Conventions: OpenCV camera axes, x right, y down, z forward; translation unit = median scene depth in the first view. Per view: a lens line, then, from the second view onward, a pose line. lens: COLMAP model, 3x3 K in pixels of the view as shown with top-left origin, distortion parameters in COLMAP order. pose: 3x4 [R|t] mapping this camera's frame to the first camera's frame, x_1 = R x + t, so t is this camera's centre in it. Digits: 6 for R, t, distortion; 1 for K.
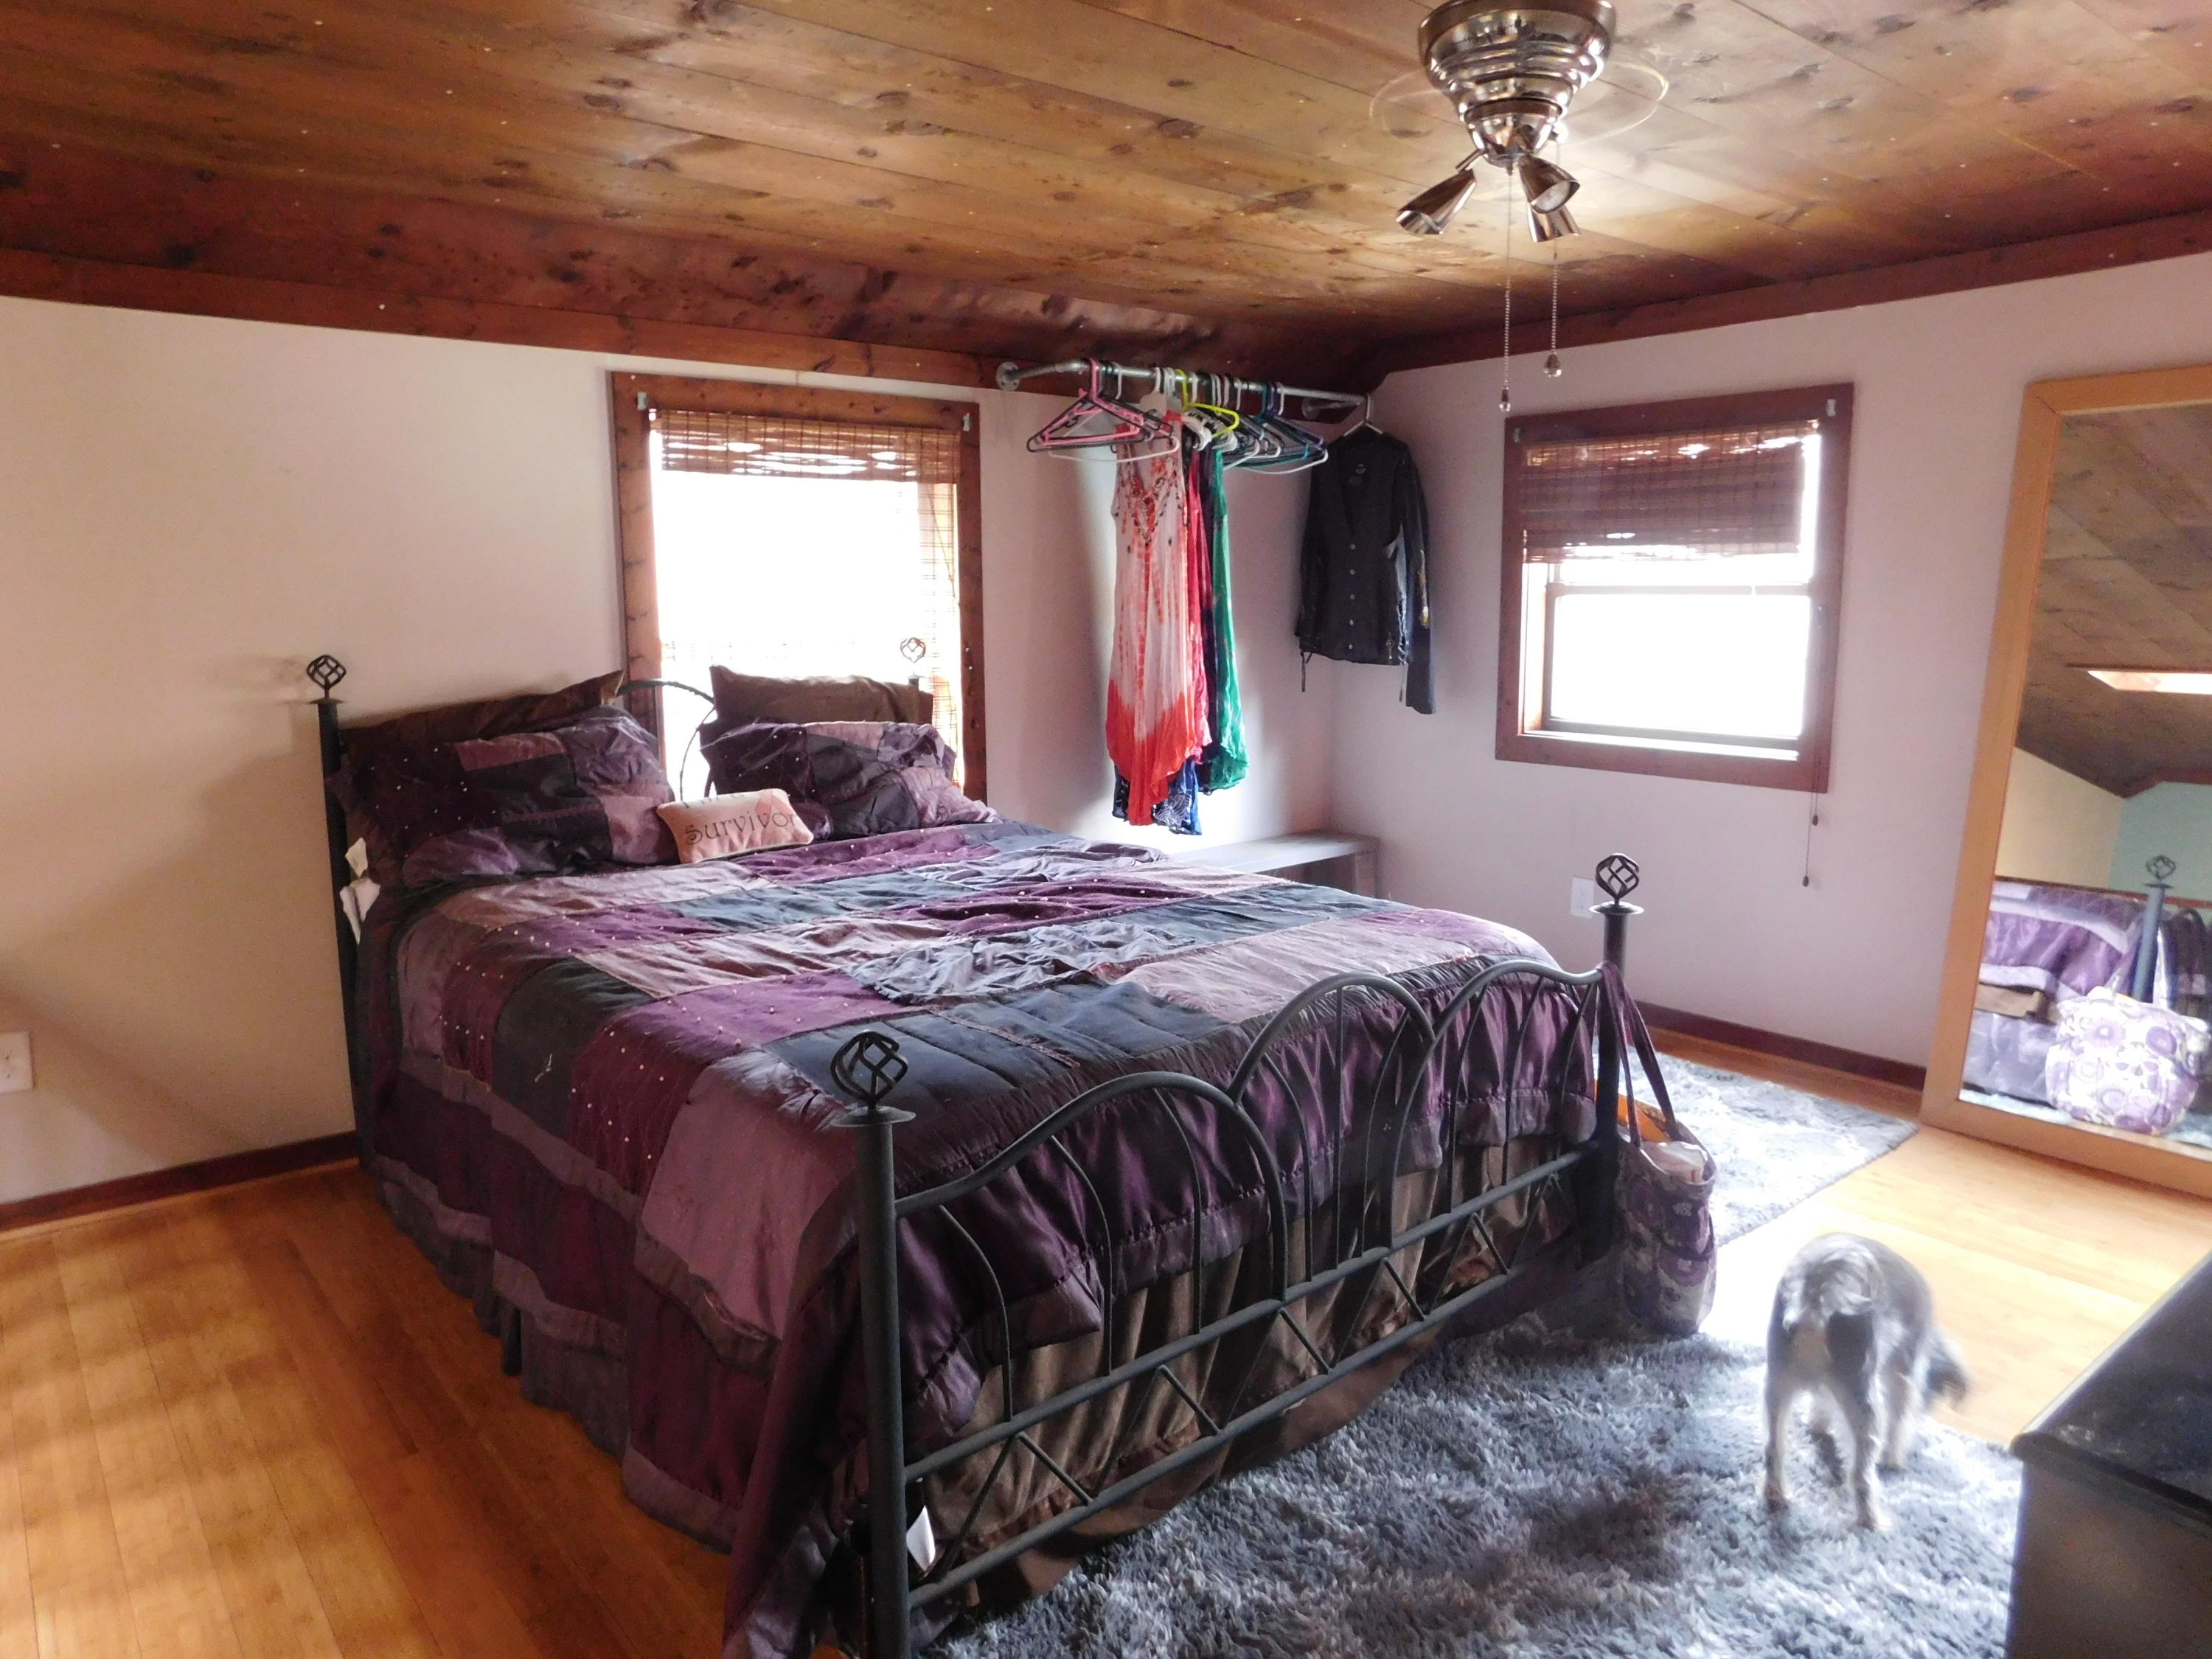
lens RADIAL K [[1469.6, 0, 1114.8], [0, 1469.6, 828.6], [0, 0, 1]] dist [-0.080725, 0.073319]
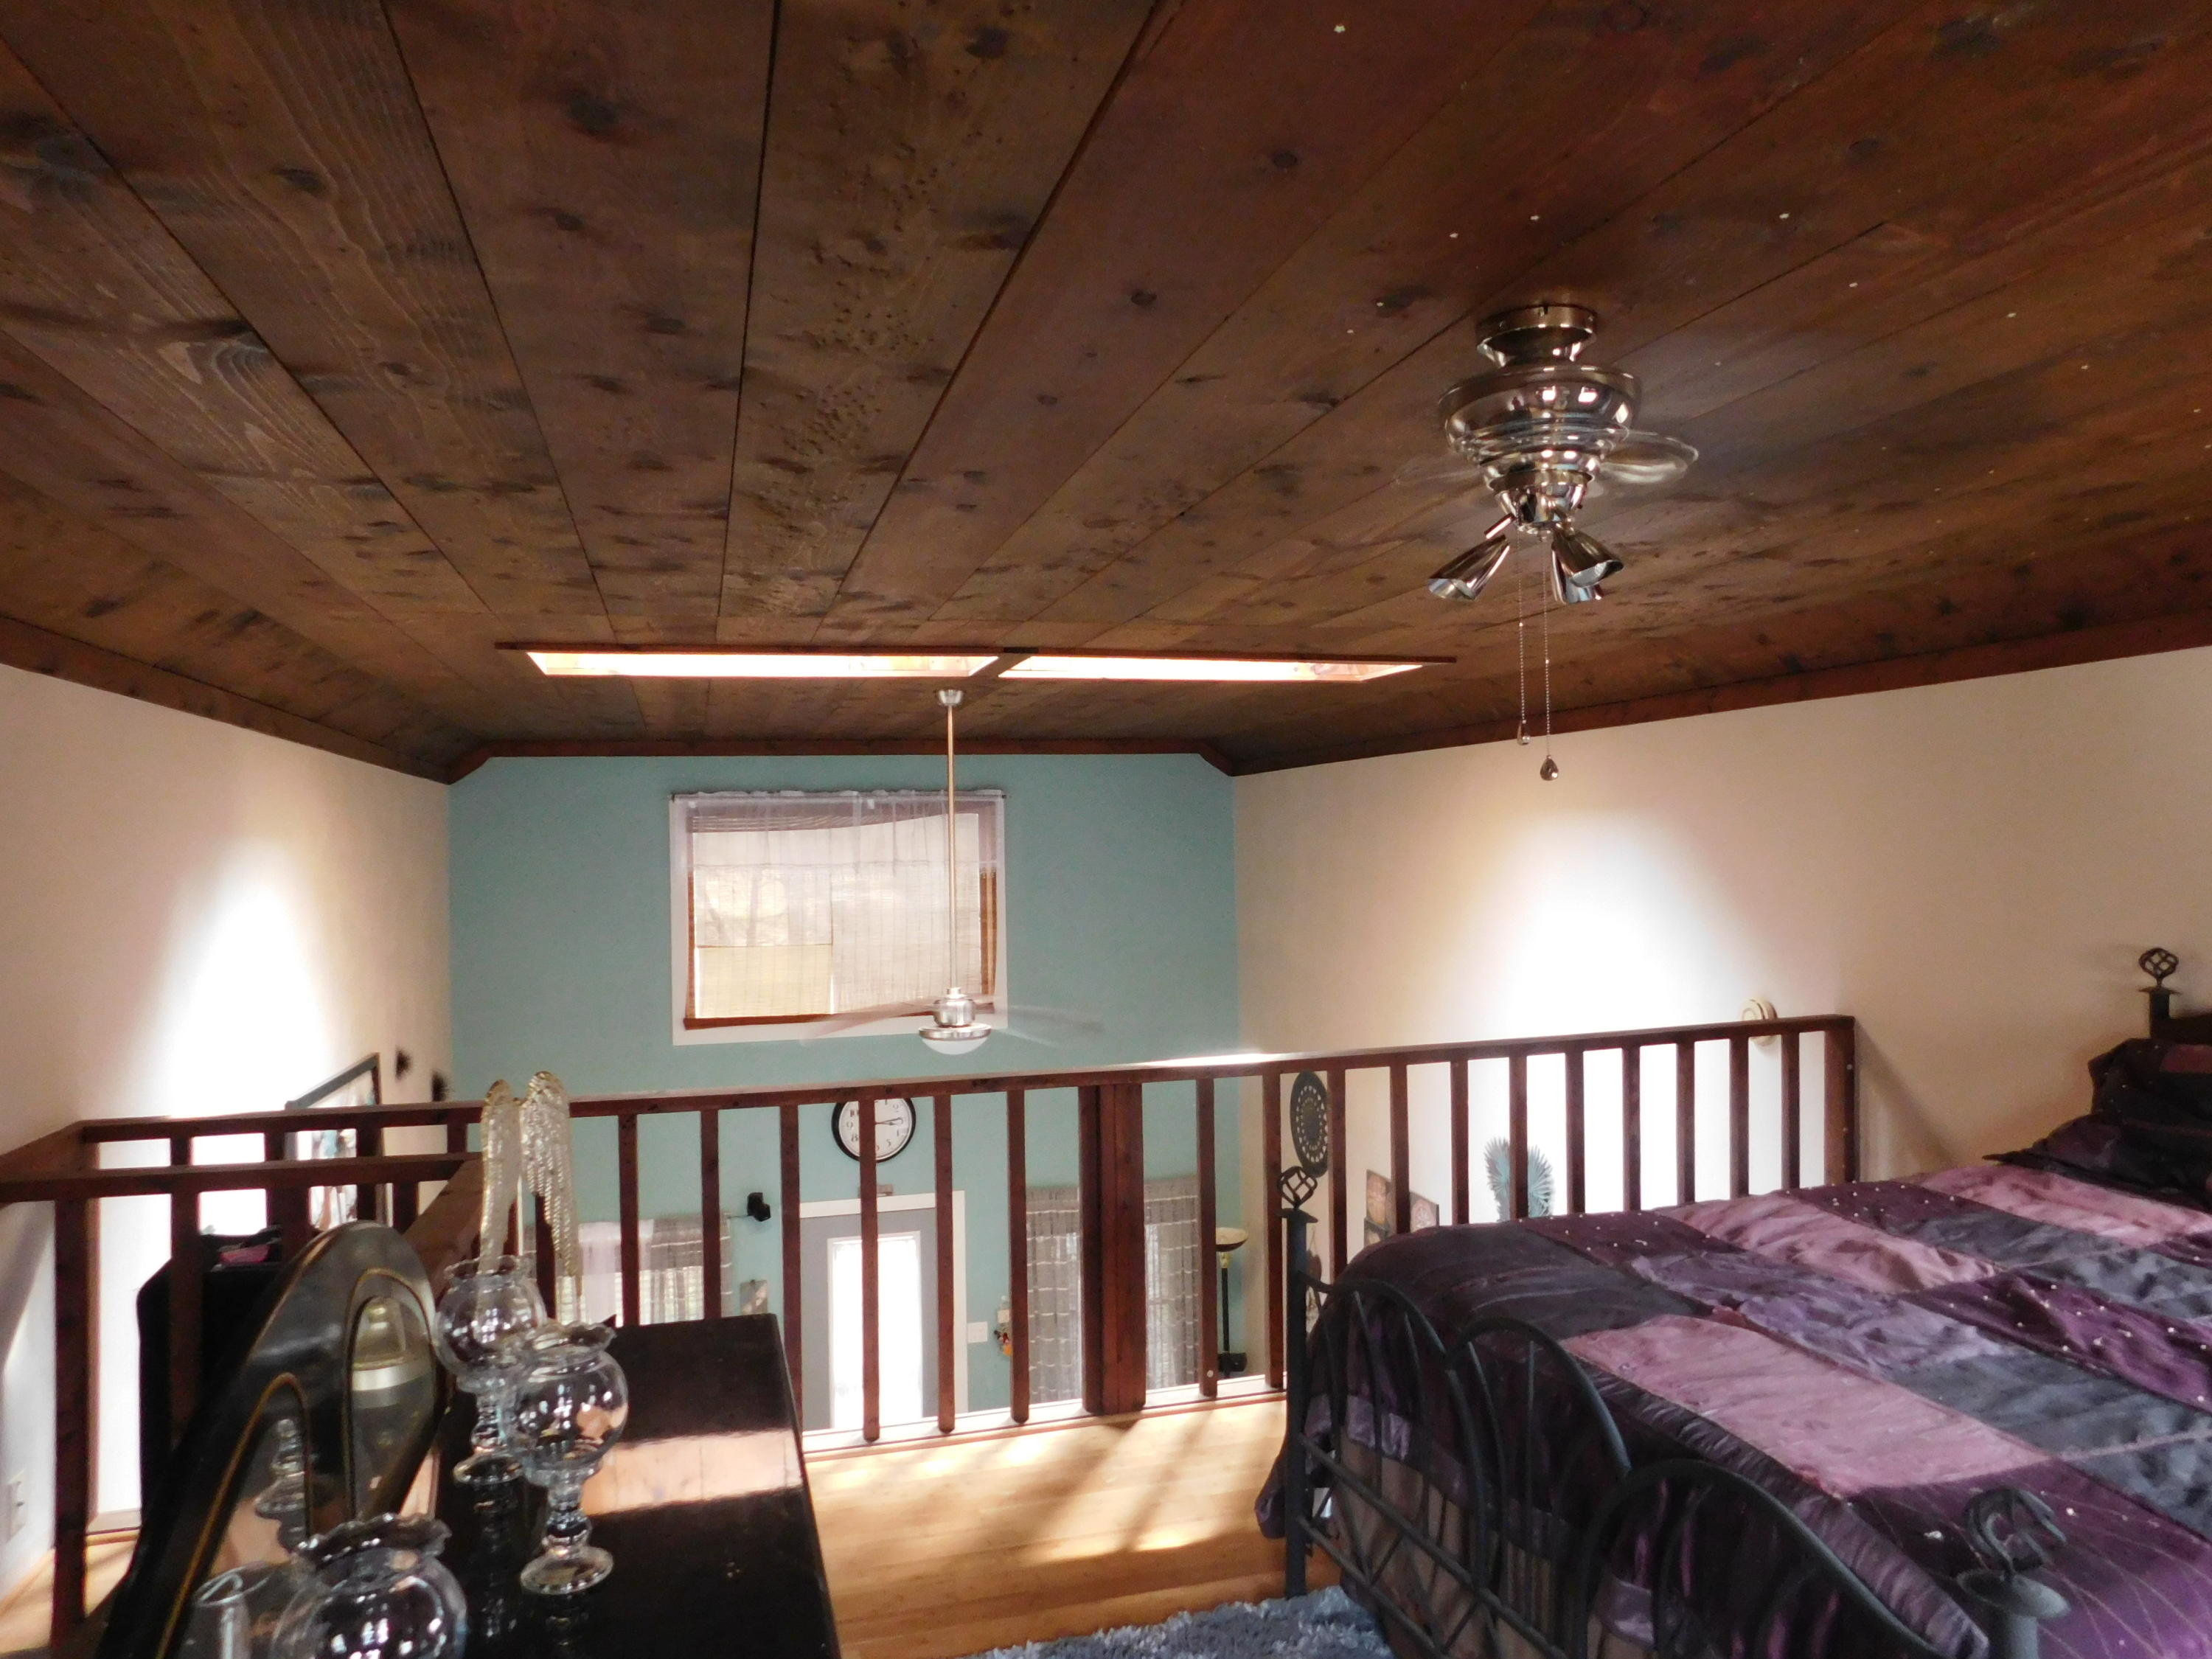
lens RADIAL K [[1469.6, 0, 1114.8], [0, 1469.6, 828.6], [0, 0, 1]] dist [-0.080725, 0.073319]
pose [[-0.402870, -0.007100, -0.915230, 0.649457], [-0.137774, 0.989046, 0.052973, -0.135169], [0.904828, 0.147436, -0.399435, 0.607241]]
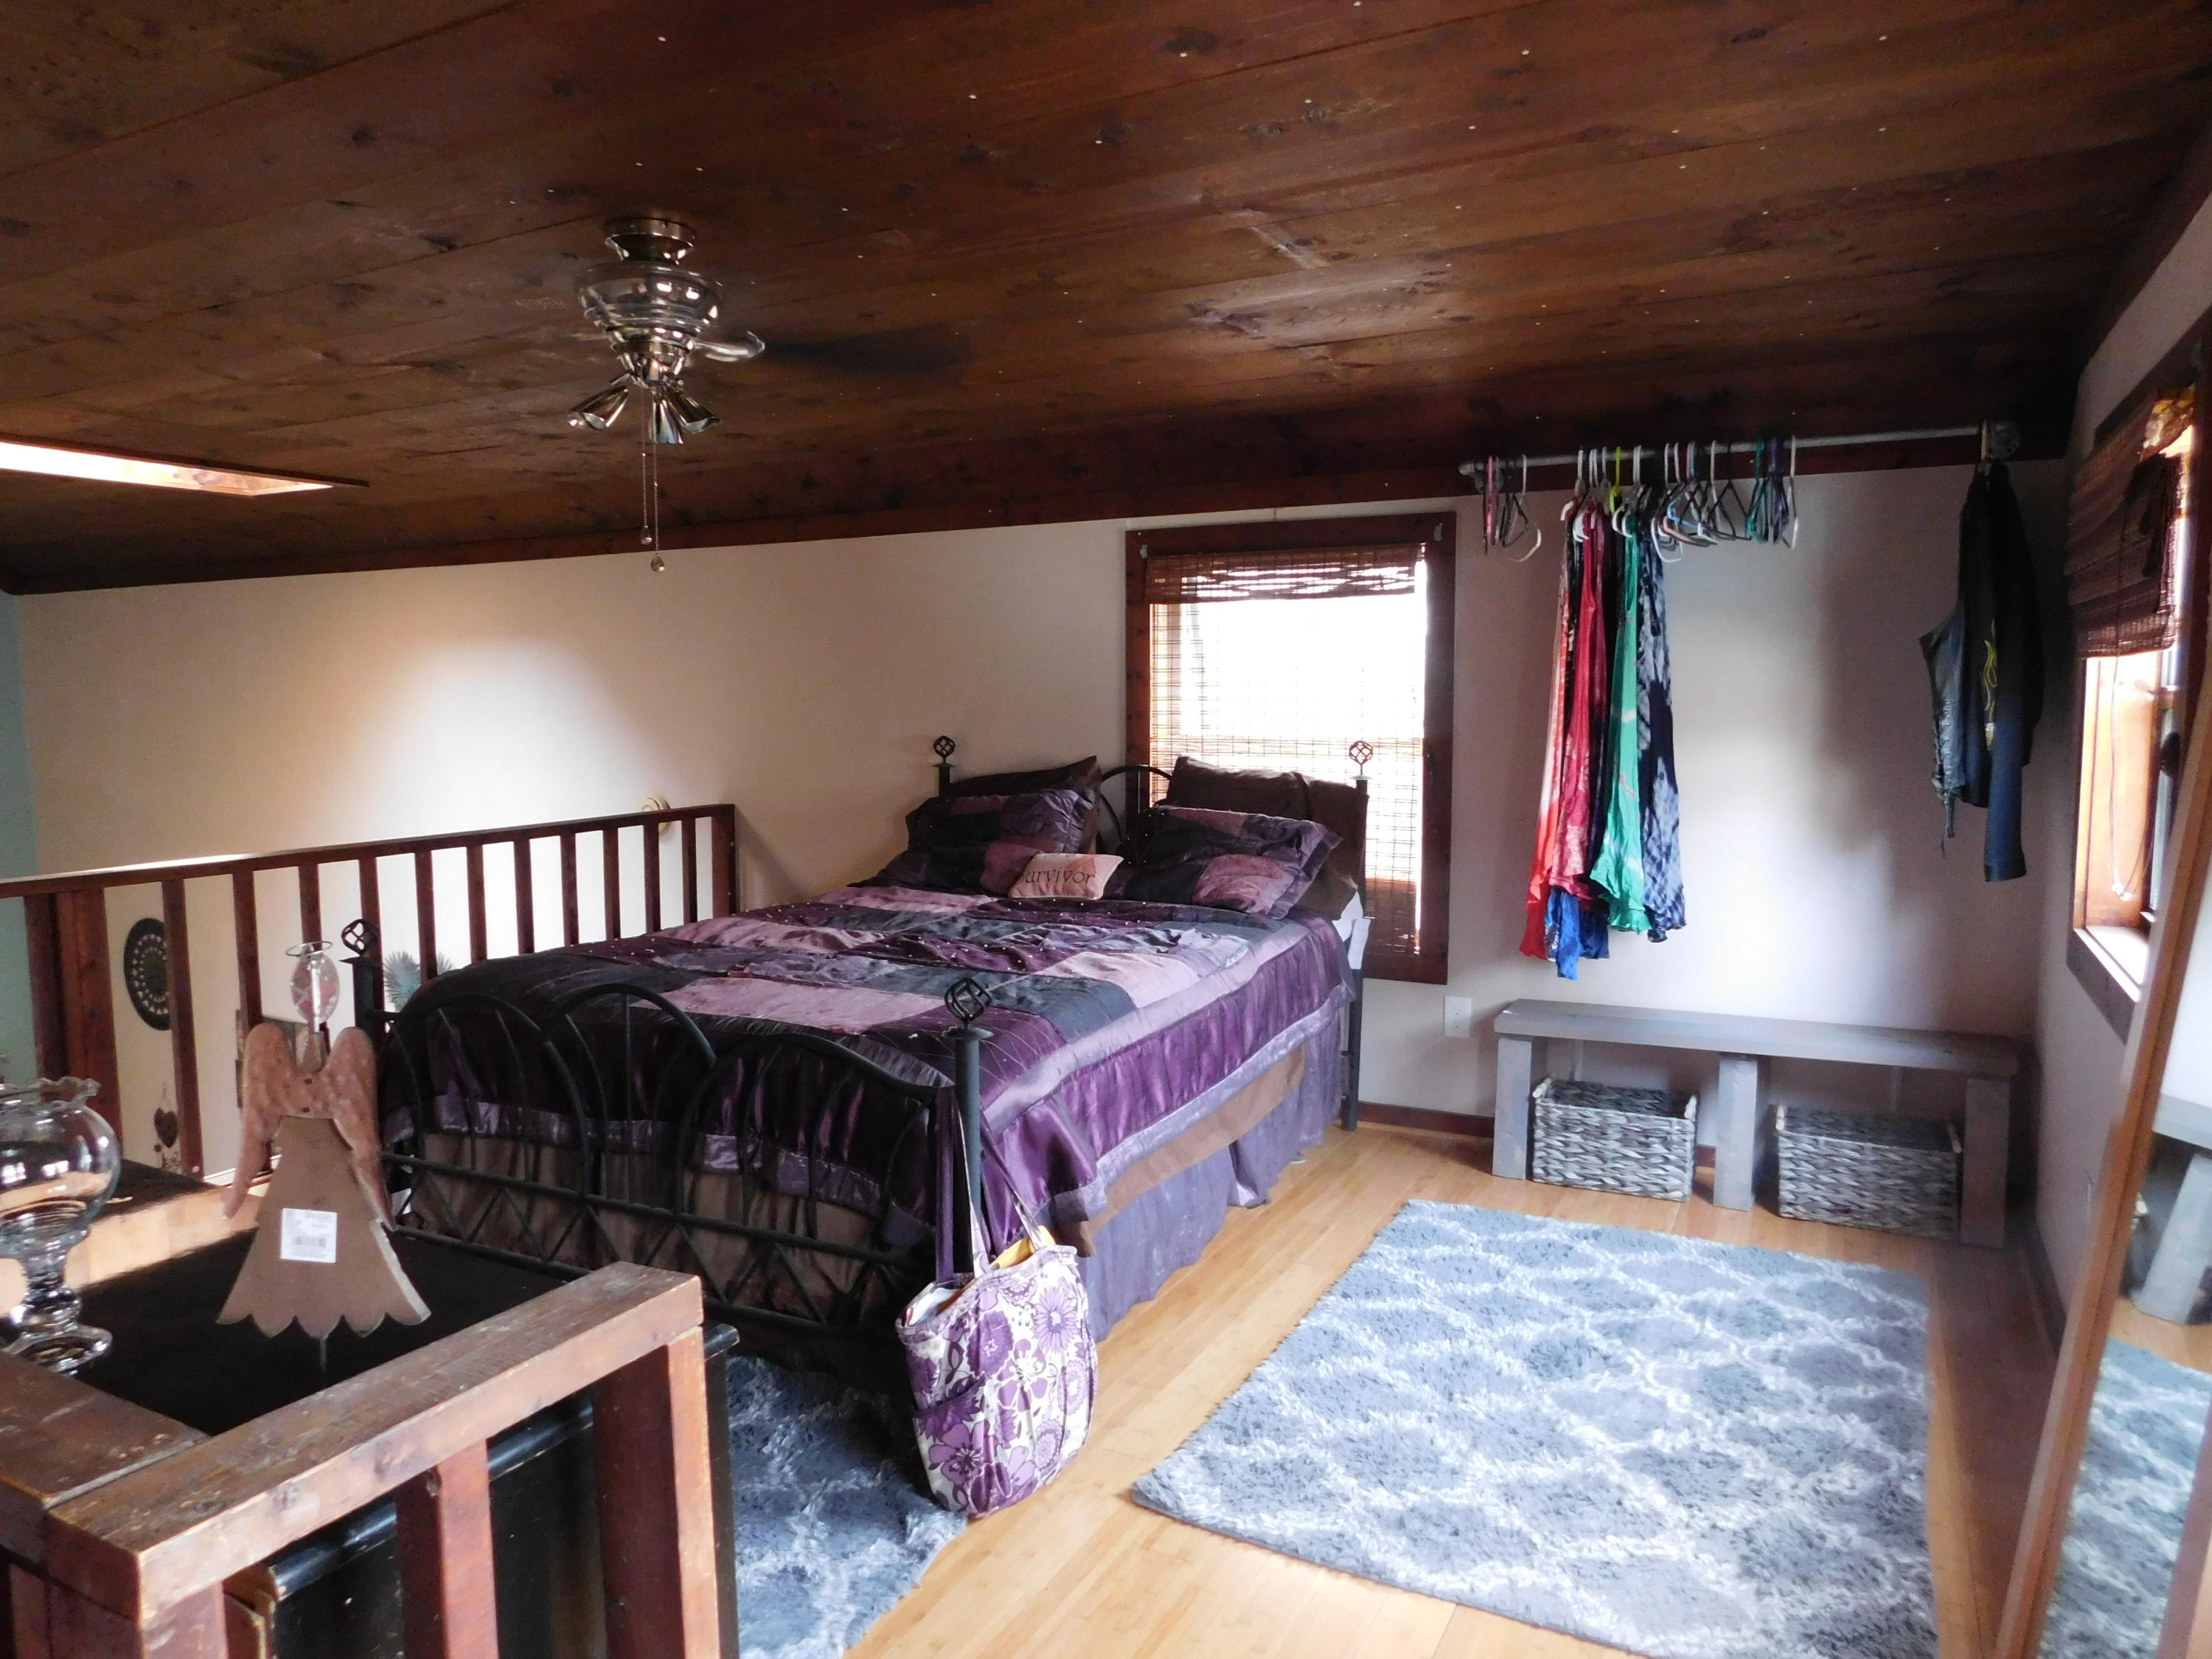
lens RADIAL K [[1469.6, 0, 1114.8], [0, 1469.6, 828.6], [0, 0, 1]] dist [-0.080725, 0.073319]
pose [[0.378640, 0.080281, -0.922056, 0.860551], [-0.151460, 0.988176, 0.023841, -0.074023], [0.913067, 0.130628, 0.386322, 0.485076]]
